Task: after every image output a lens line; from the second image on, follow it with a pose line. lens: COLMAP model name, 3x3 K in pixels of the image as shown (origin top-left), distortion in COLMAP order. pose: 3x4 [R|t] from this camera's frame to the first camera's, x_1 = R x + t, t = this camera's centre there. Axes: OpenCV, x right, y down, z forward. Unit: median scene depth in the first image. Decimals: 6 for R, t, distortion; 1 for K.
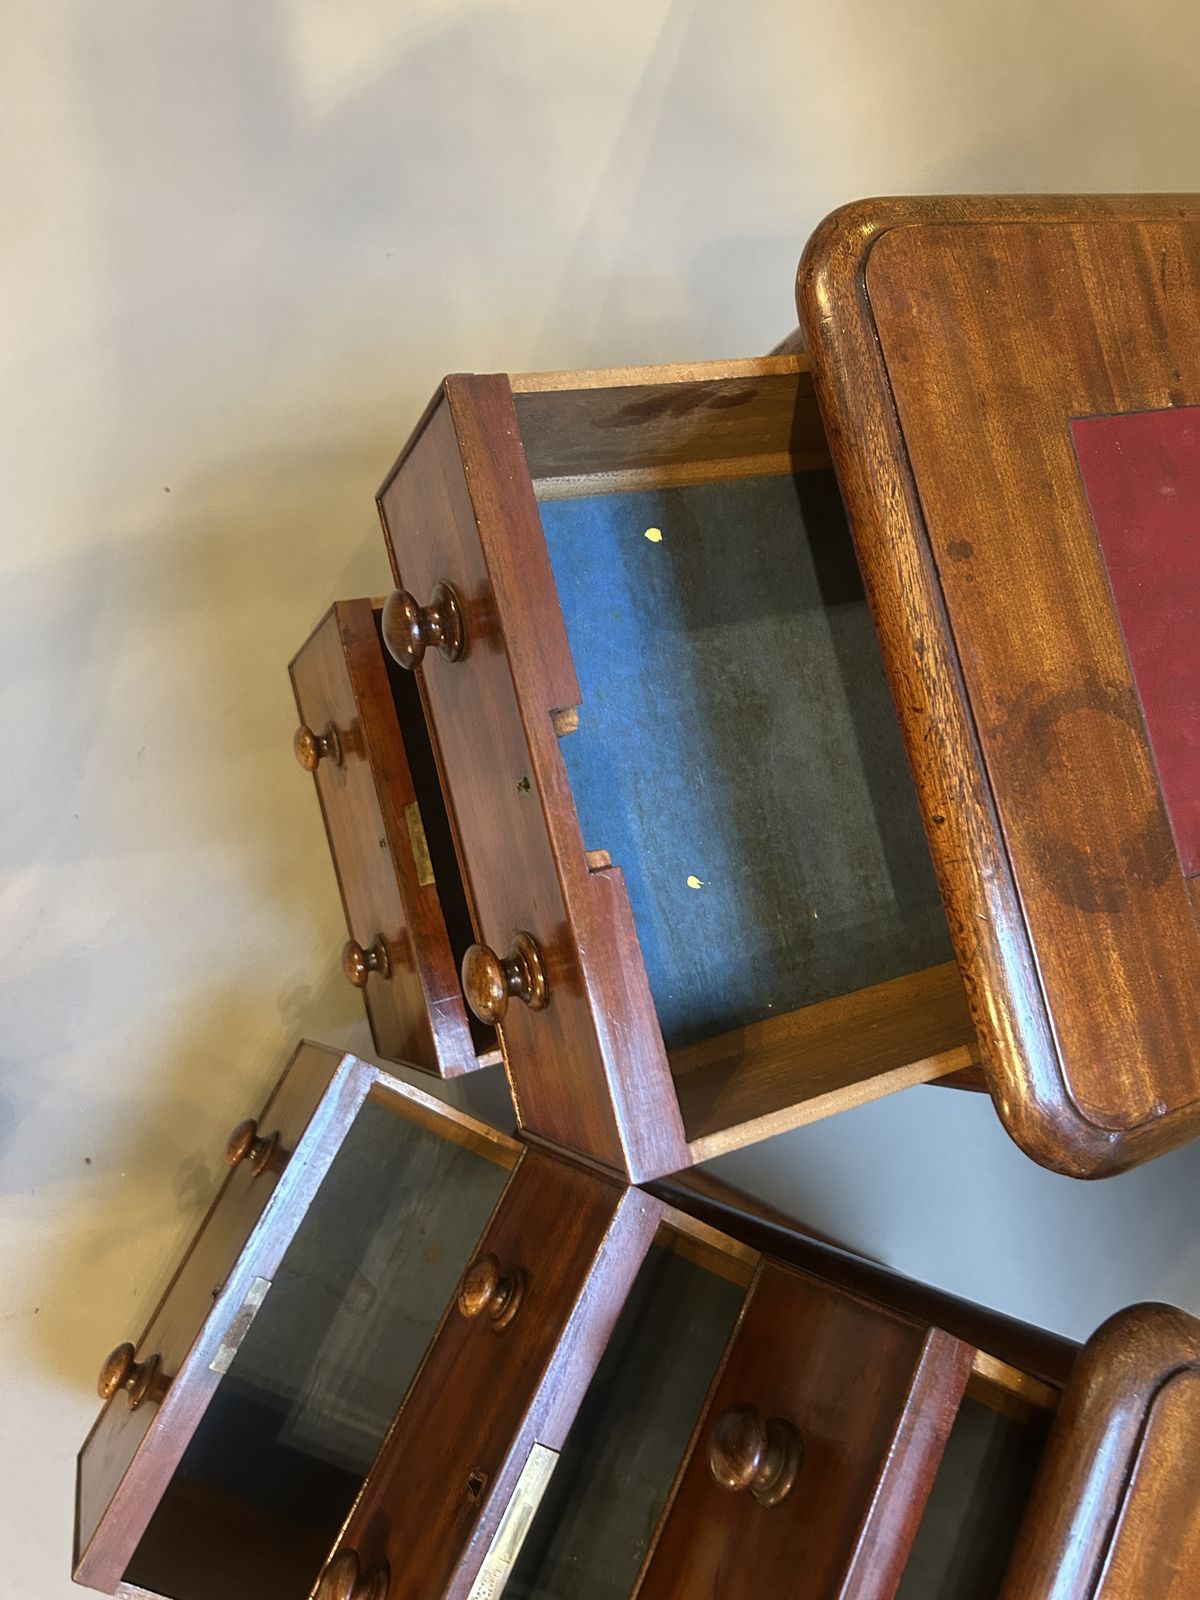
lens RADIAL K [[1204.7, 0, 593.7], [0, 1204.7, 803.2], [0, 0, 1]] dist [0.053998, -0.061121]
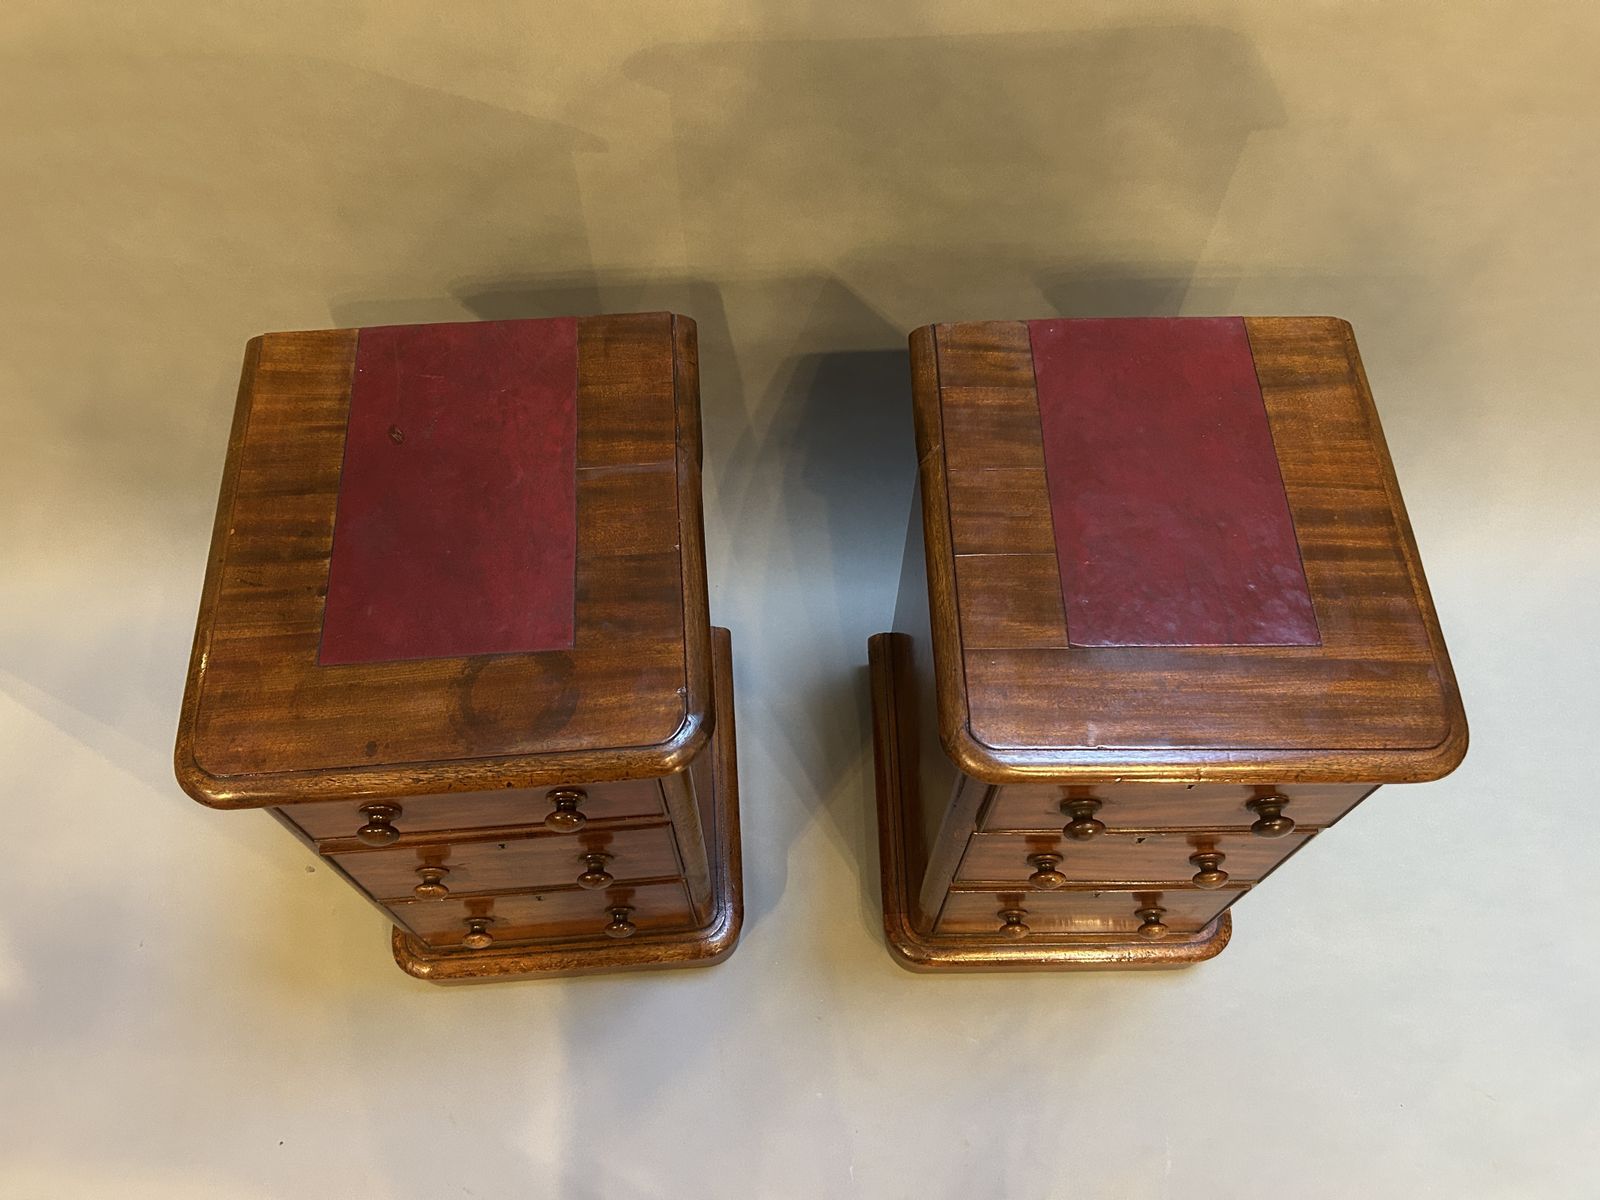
lens RADIAL K [[1204.7, 0, 793.5], [0, 1204.7, 617.9], [0, 0, 1]] dist [0.053998, -0.061121]
pose [[0.167618, -0.982285, 0.083787, 0.438110], [0.984174, 0.171684, 0.043891, 0.312807], [-0.057498, 0.075104, 0.995517, -0.913553]]
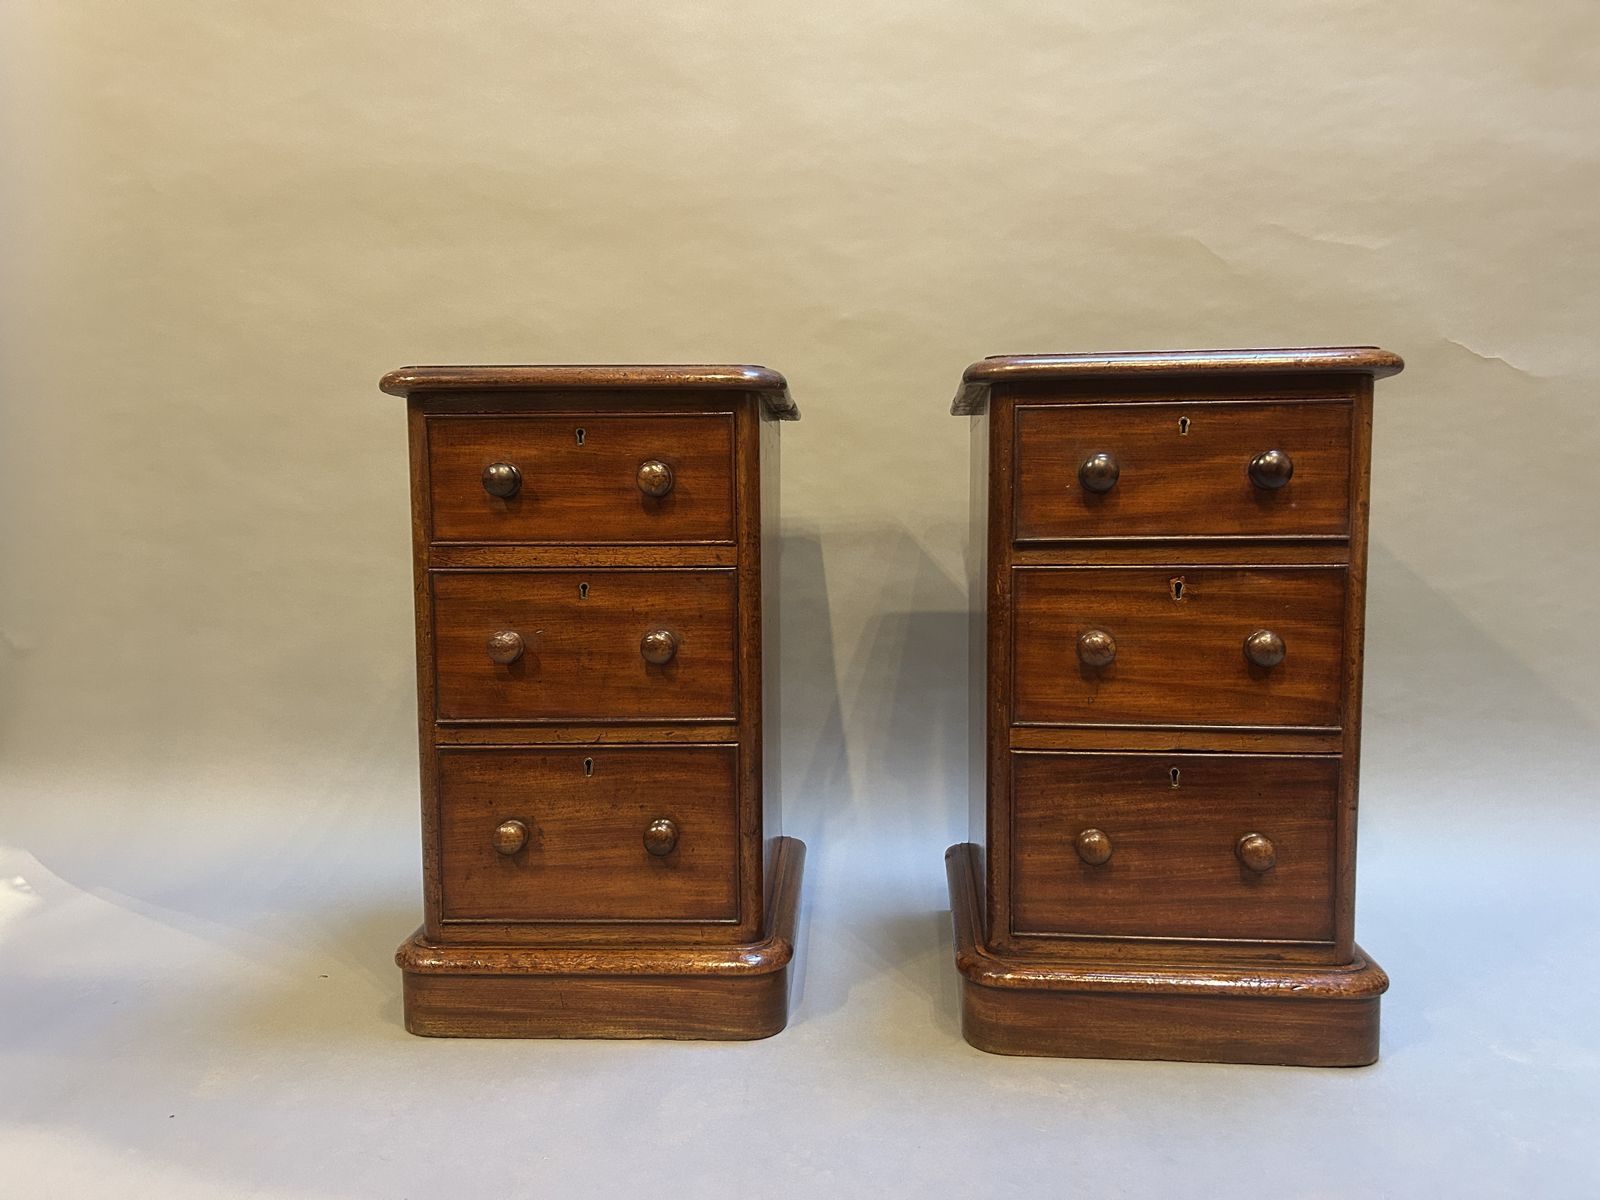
lens RADIAL K [[1204.7, 0, 787.3], [0, 1204.7, 616.4], [0, 0, 1]] dist [0.053998, -0.061121]
pose [[0.271266, -0.469098, 0.840453, -1.851319], [0.962504, 0.131692, -0.237156, 0.943852], [0.000569, 0.873272, 0.487232, 0.212894]]
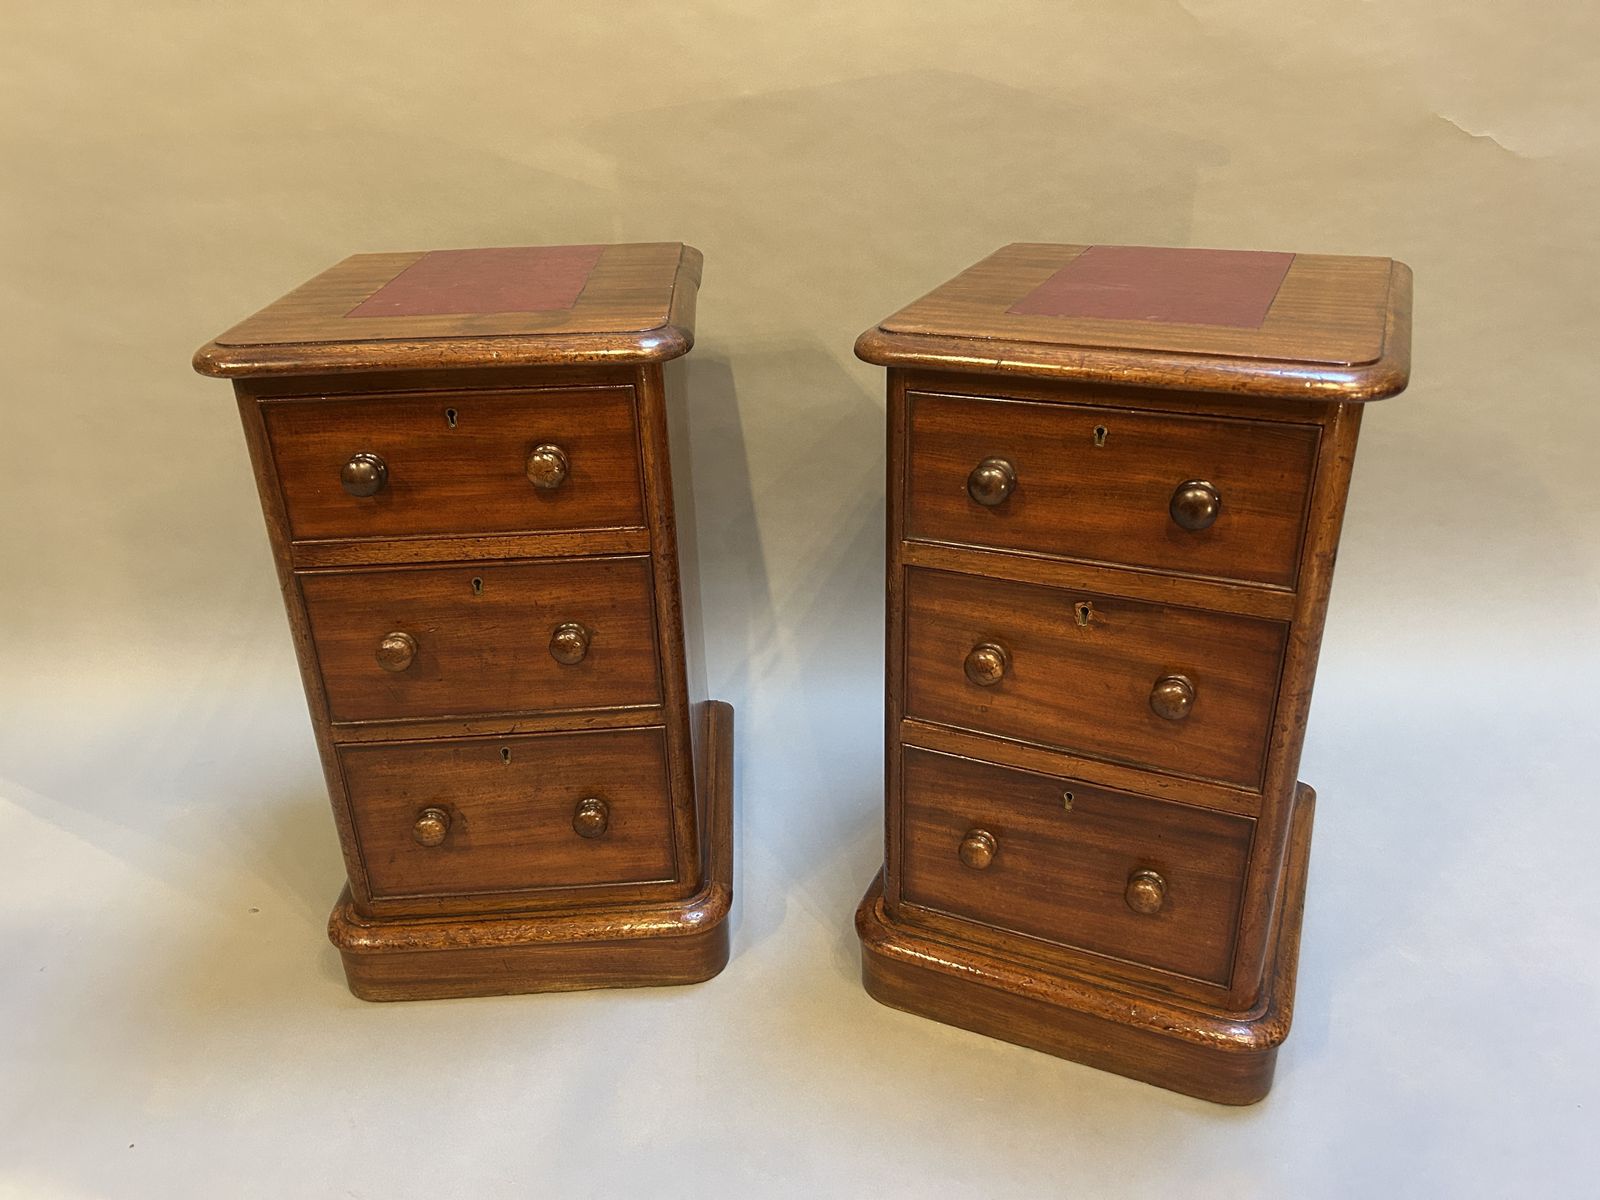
lens RADIAL K [[1204.7, 0, 794.2], [0, 1204.7, 611.9], [0, 0, 1]] dist [0.053998, -0.061121]
pose [[0.179529, -0.750448, 0.636080, -1.195365], [0.983582, 0.148982, -0.101840, 0.745561], [-0.018339, 0.643920, 0.764873, -0.283492]]
